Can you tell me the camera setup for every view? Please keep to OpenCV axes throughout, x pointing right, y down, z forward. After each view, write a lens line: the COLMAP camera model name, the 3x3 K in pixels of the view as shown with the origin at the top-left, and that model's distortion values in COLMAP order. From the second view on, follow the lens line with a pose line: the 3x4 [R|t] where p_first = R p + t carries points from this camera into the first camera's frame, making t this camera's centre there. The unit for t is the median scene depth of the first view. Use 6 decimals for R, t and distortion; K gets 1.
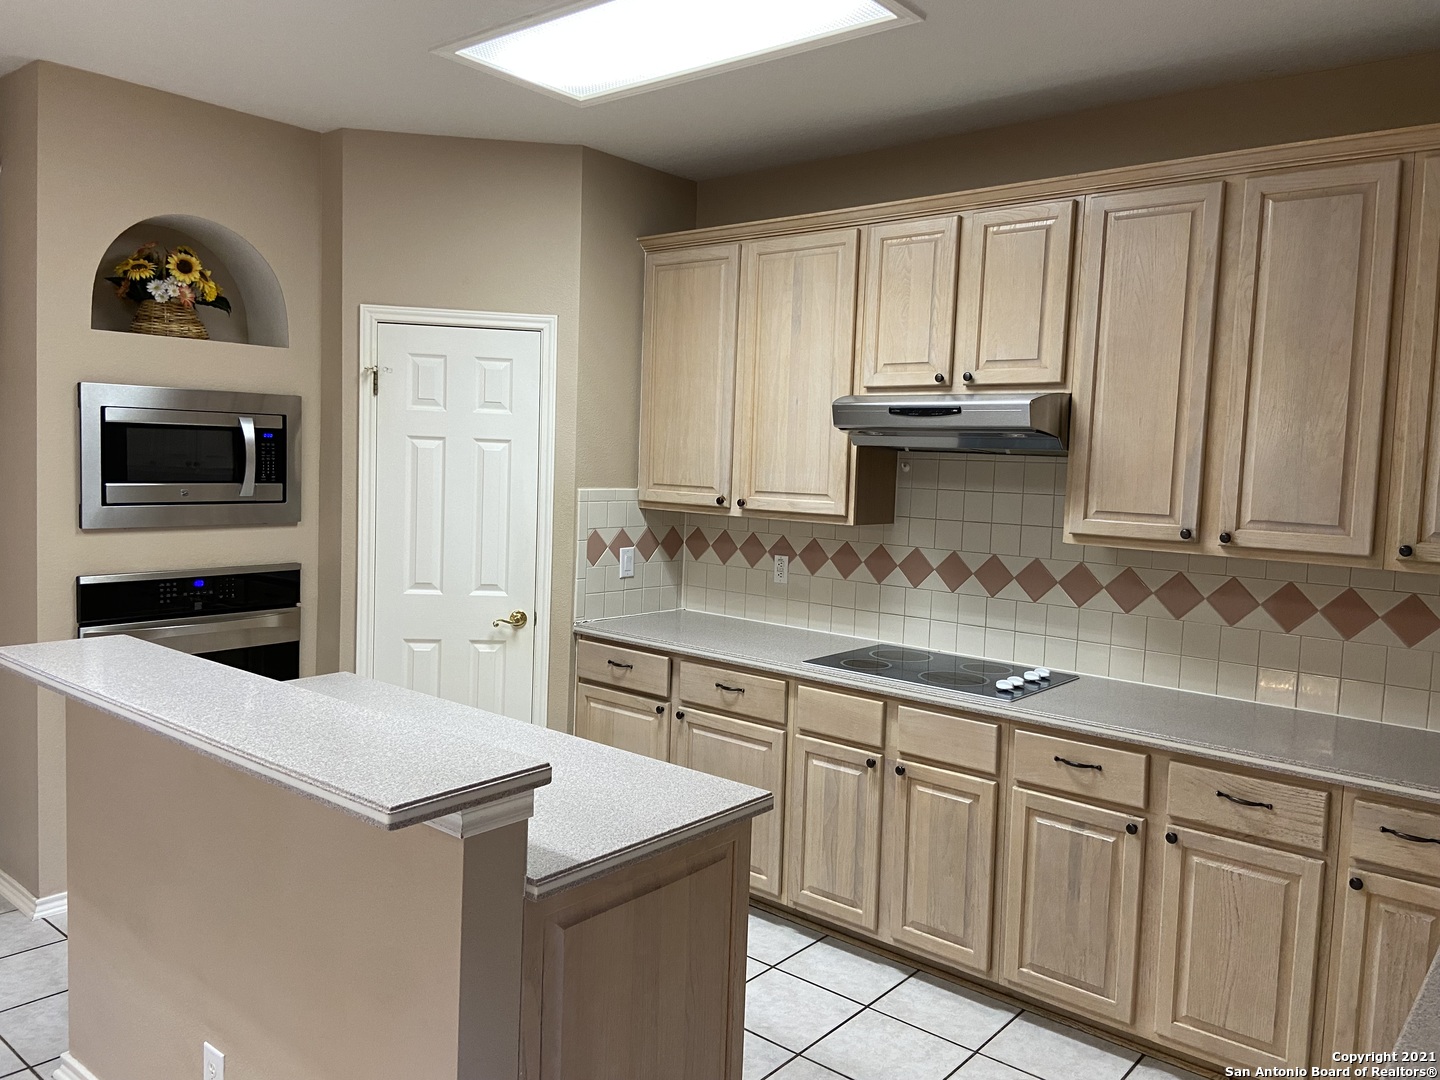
lens RADIAL K [[1085.3, 0, 725.2], [0, 1085.3, 535.4], [0, 0, 1]] dist [0.136035, -0.170530]
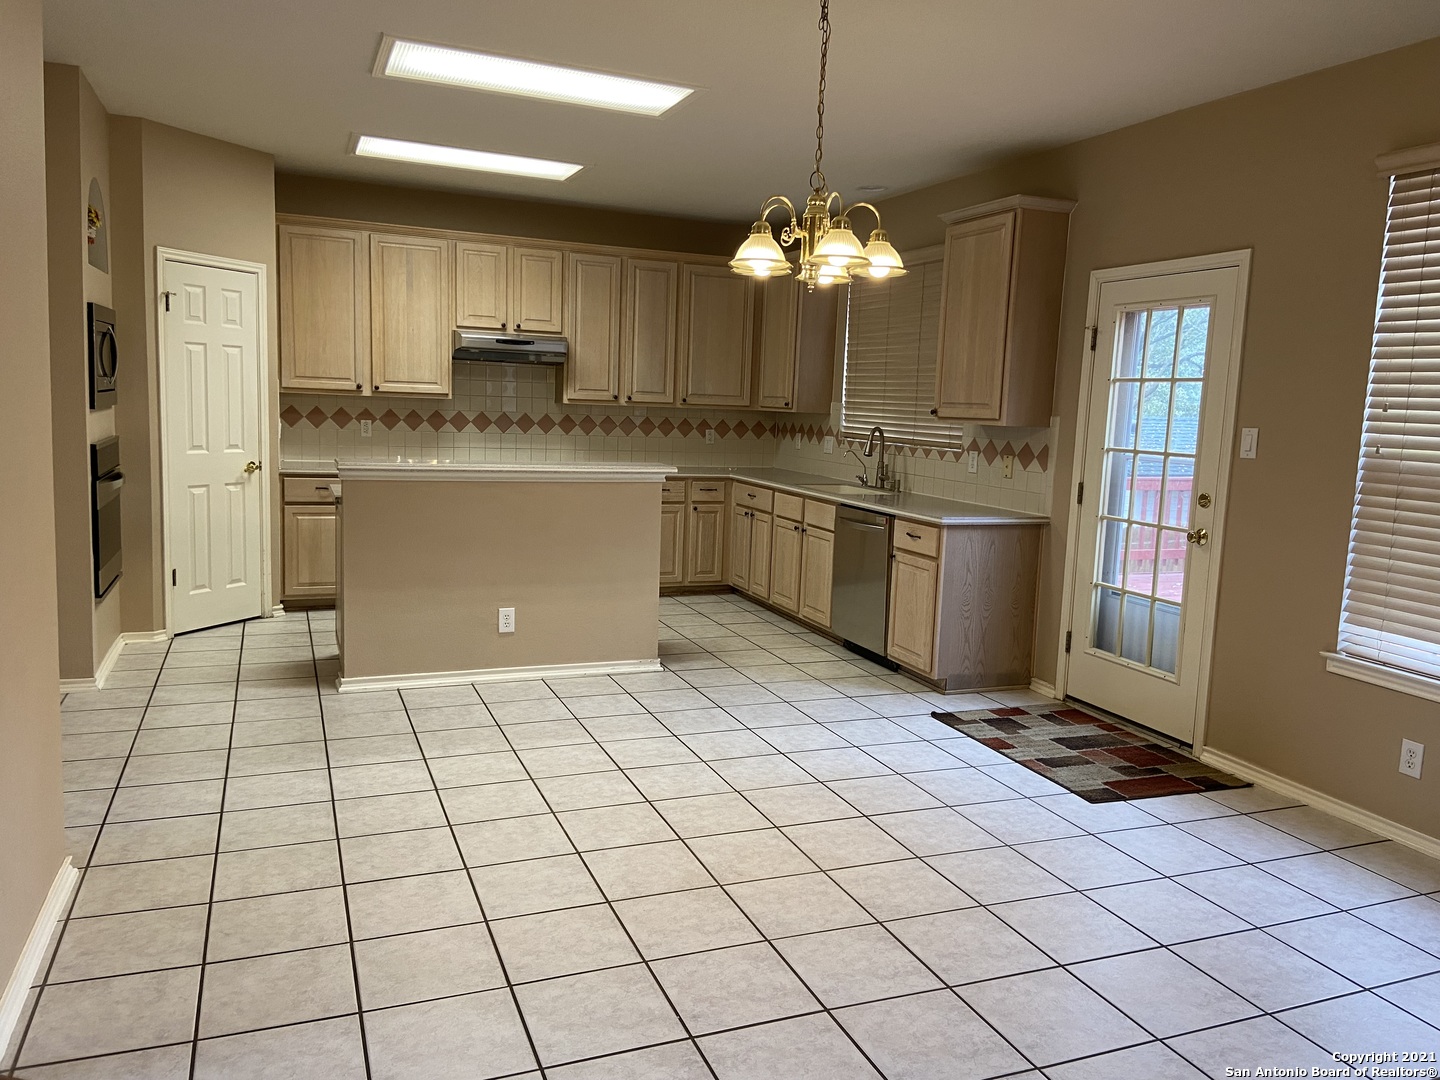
lens RADIAL K [[1065.1, 0, 717.3], [0, 1065.1, 526.9], [0, 0, 1]] dist [0.129581, -0.160654]
pose [[0.477029, -0.123550, 0.870160, -1.309509], [0.046561, 0.992232, 0.115357, 0.017590], [-0.877653, -0.014513, 0.479076, -0.306287]]
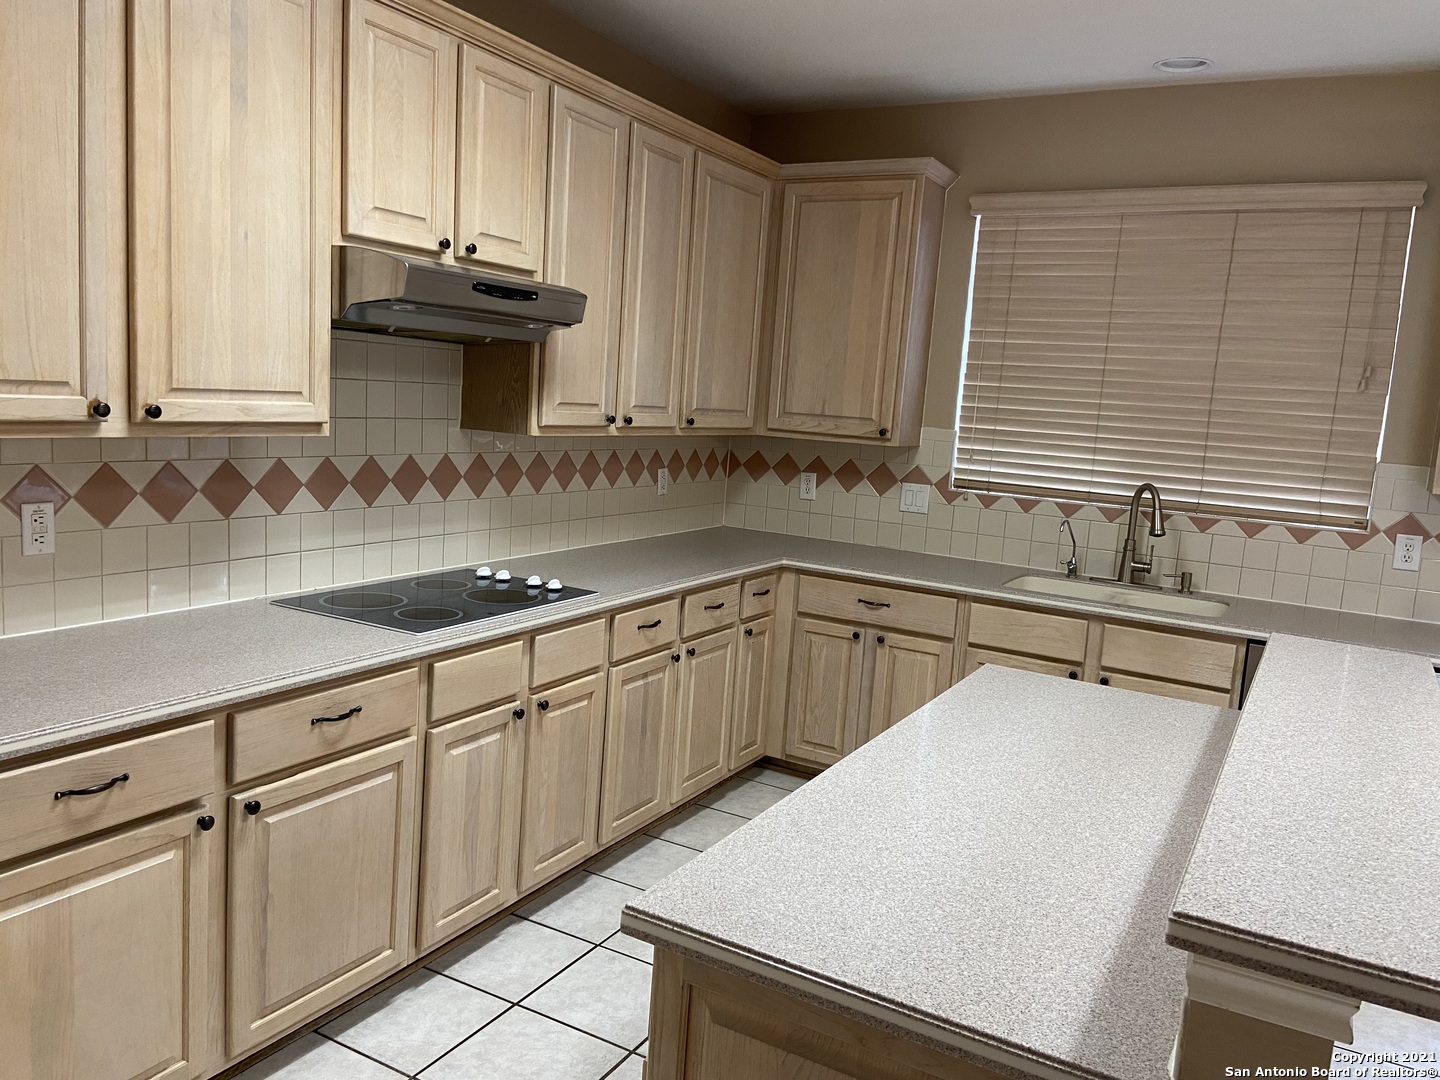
lens RADIAL K [[1085.3, 0, 725.2], [0, 1085.3, 535.4], [0, 0, 1]] dist [0.136035, -0.170530]
pose [[-0.179456, -0.177669, 0.967589, -0.611214], [0.002566, 0.983469, 0.181061, -0.072481], [-0.983763, 0.034976, -0.176034, 0.870079]]
